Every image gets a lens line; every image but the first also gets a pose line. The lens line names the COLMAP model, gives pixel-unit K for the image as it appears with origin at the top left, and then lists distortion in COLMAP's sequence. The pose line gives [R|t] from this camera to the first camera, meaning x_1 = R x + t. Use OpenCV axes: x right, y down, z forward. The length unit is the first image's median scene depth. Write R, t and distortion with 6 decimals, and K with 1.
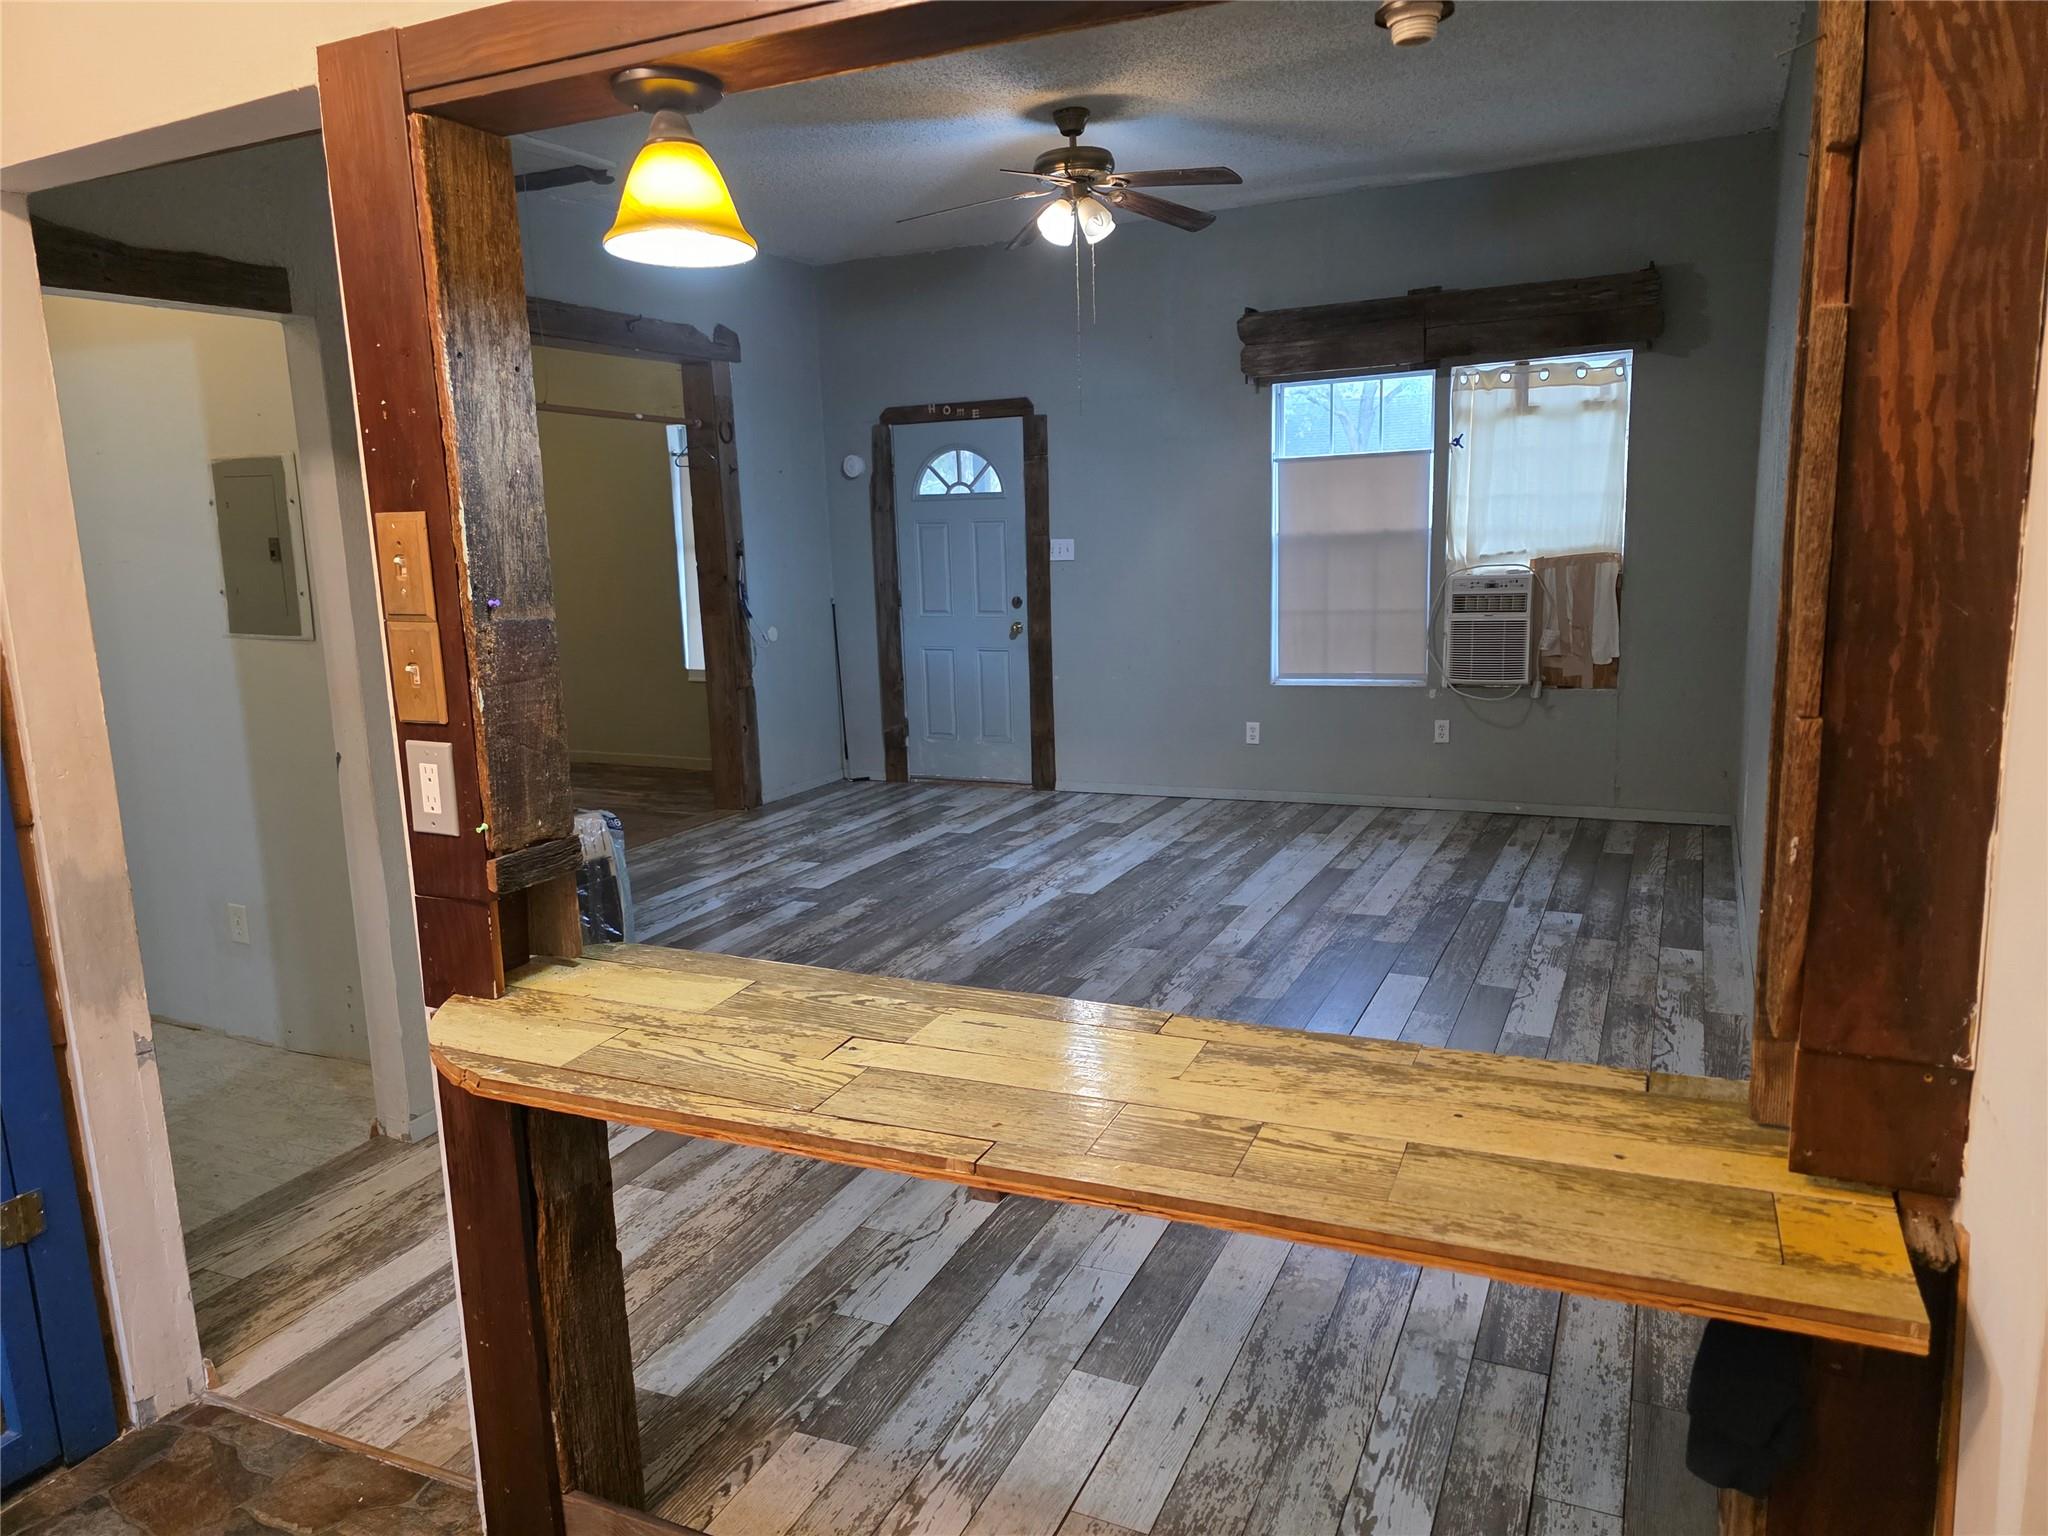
lens RADIAL K [[1373.9, 0, 1019.7], [0, 1373.9, 767.4], [0, 0, 1]] dist [0.081231, -0.085670]
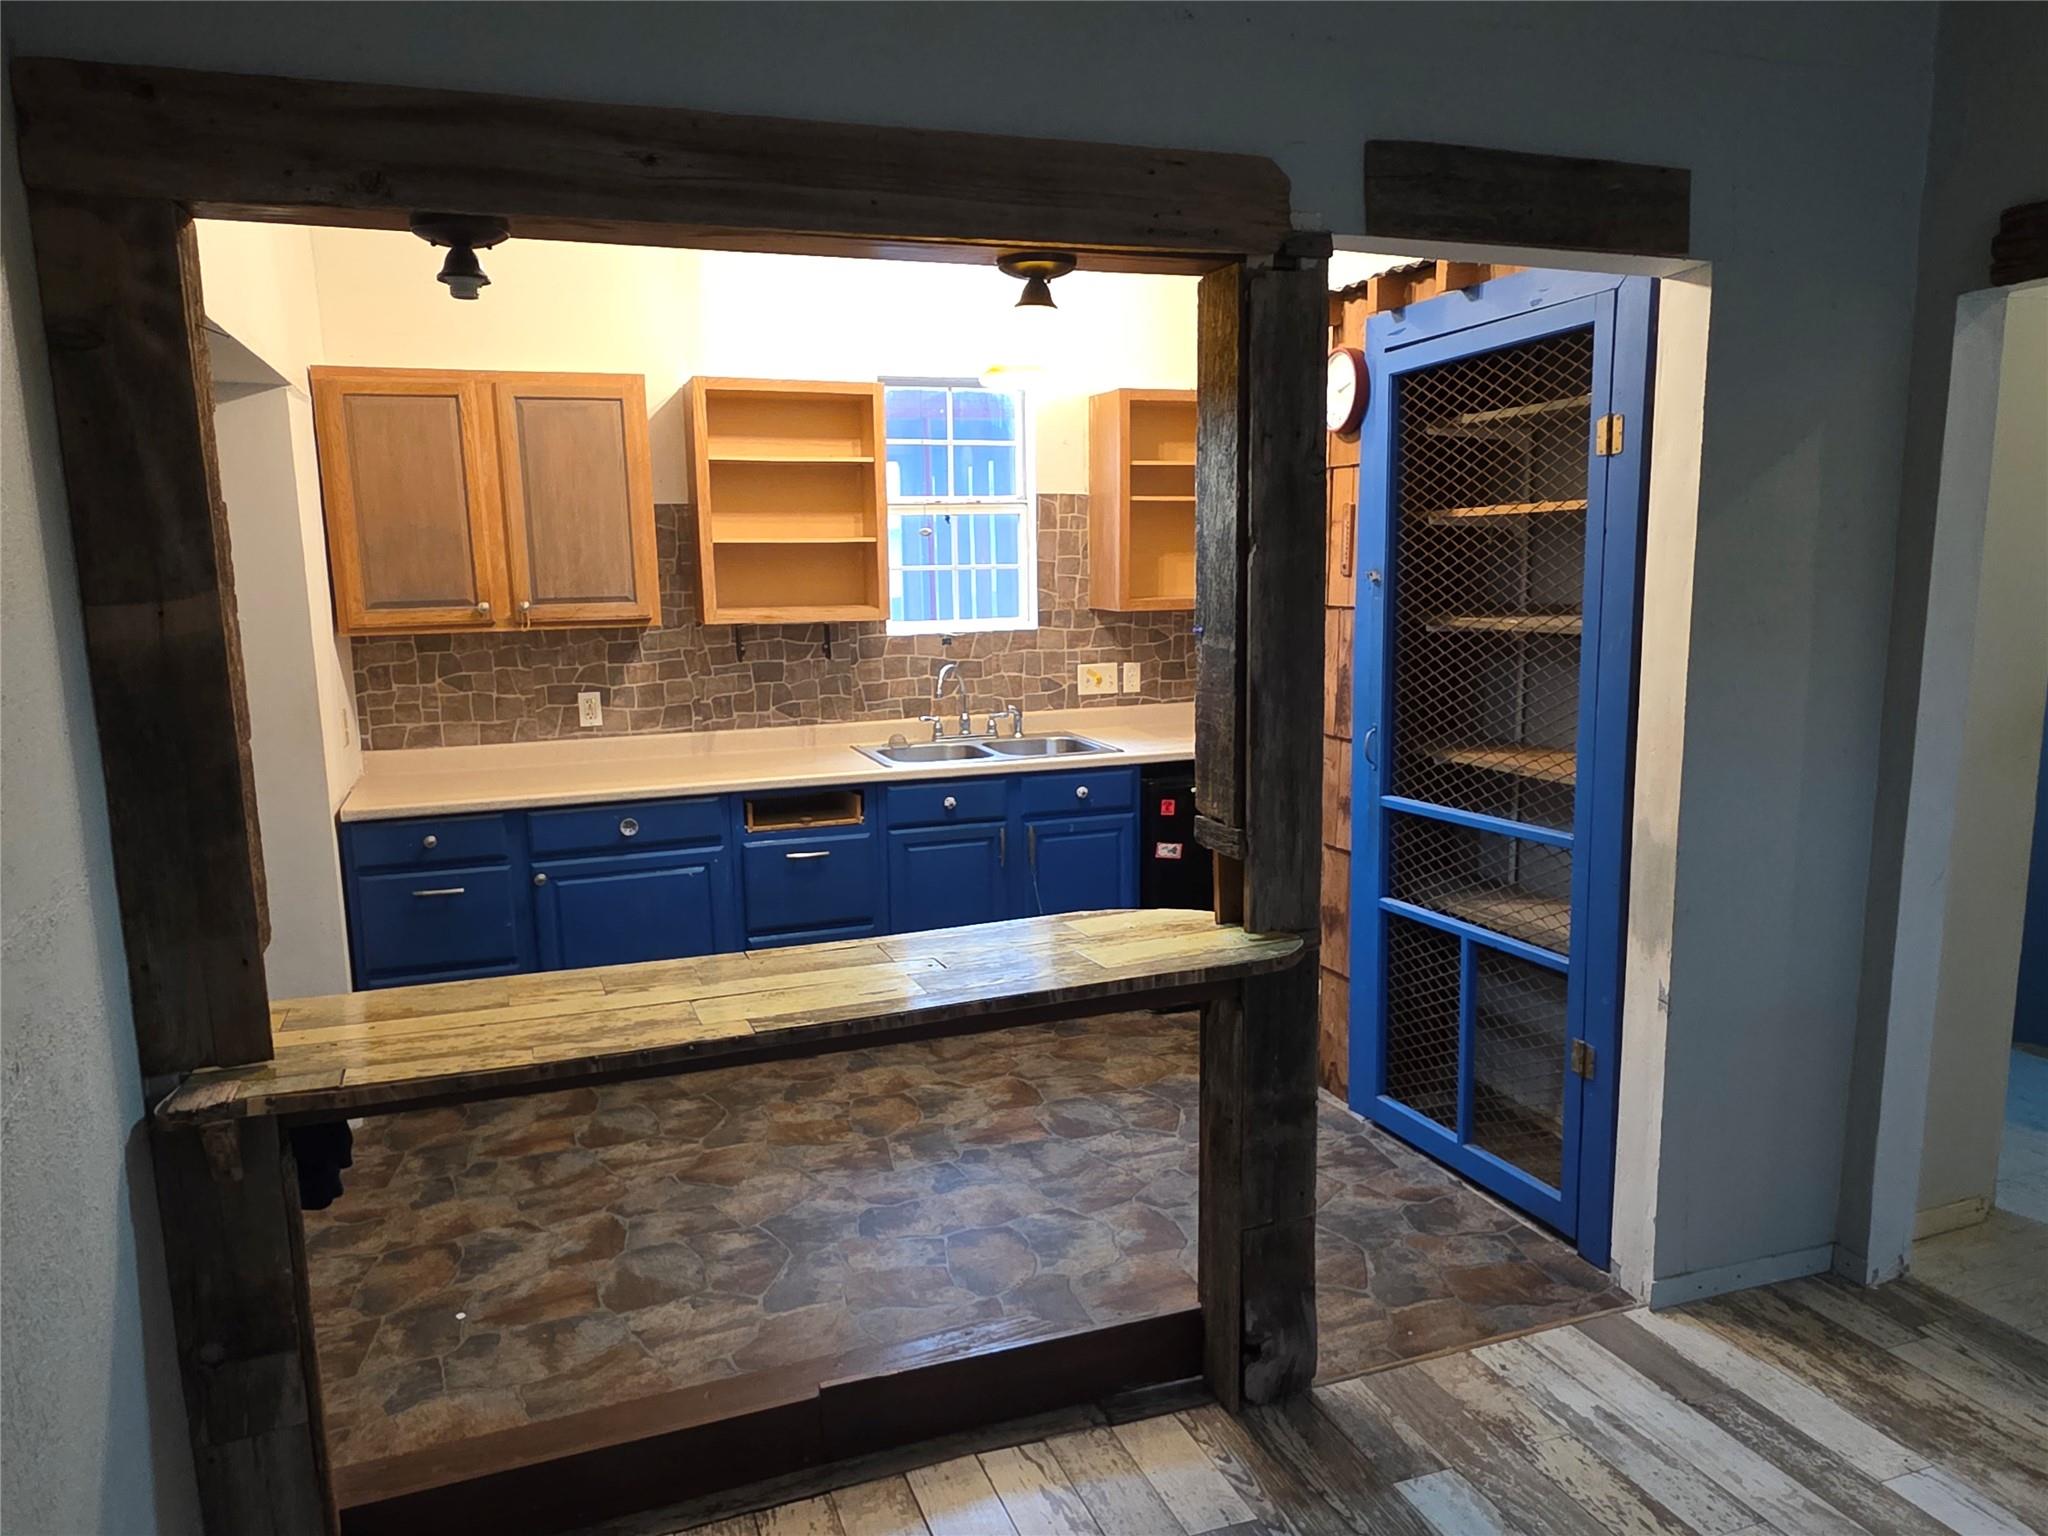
lens RADIAL K [[1406.7, 0, 1036.3], [0, 1406.7, 813.1], [0, 0, 1]] dist [0.001701, -0.001009]
pose [[-0.696435, 0.175720, -0.695774, 0.466598], [-0.084295, 0.942814, 0.322485, -0.247281], [0.712652, 0.283240, -0.641796, 1.194292]]
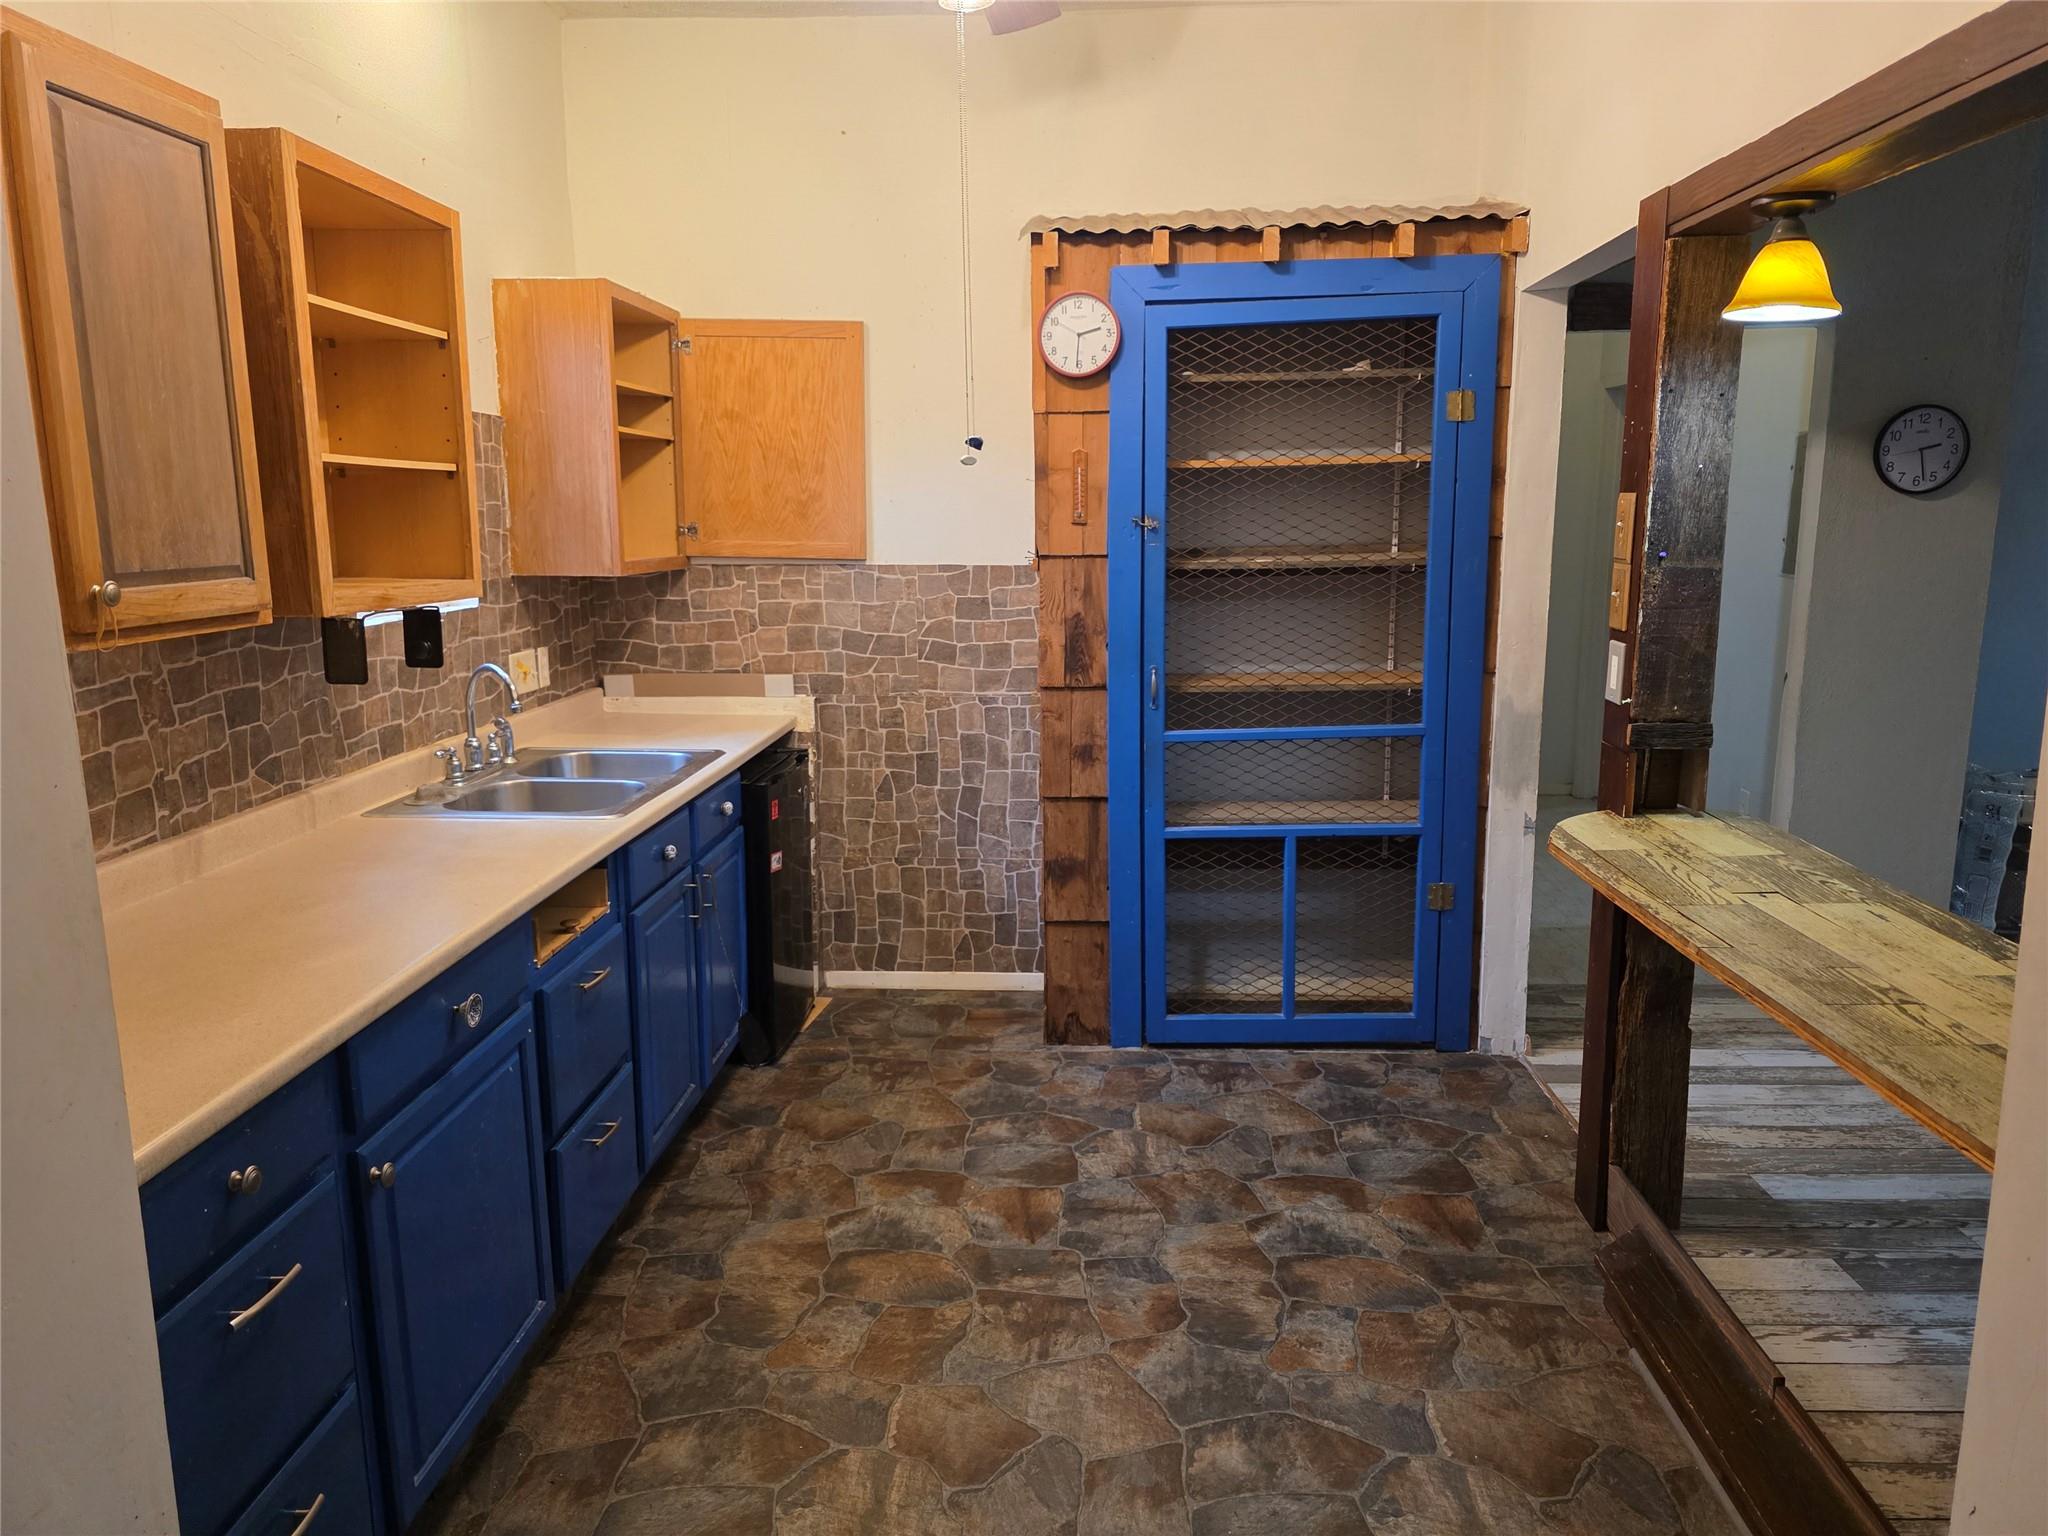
lens RADIAL K [[1388.4, 0, 1043.7], [0, 1388.4, 767.0], [0, 0, 1]] dist [0.076009, -0.074999]
pose [[0.387363, 0.201548, -0.899627, 0.512248], [-0.166876, 0.975021, 0.146585, -0.003490], [0.906698, 0.093344, 0.411321, -0.139592]]
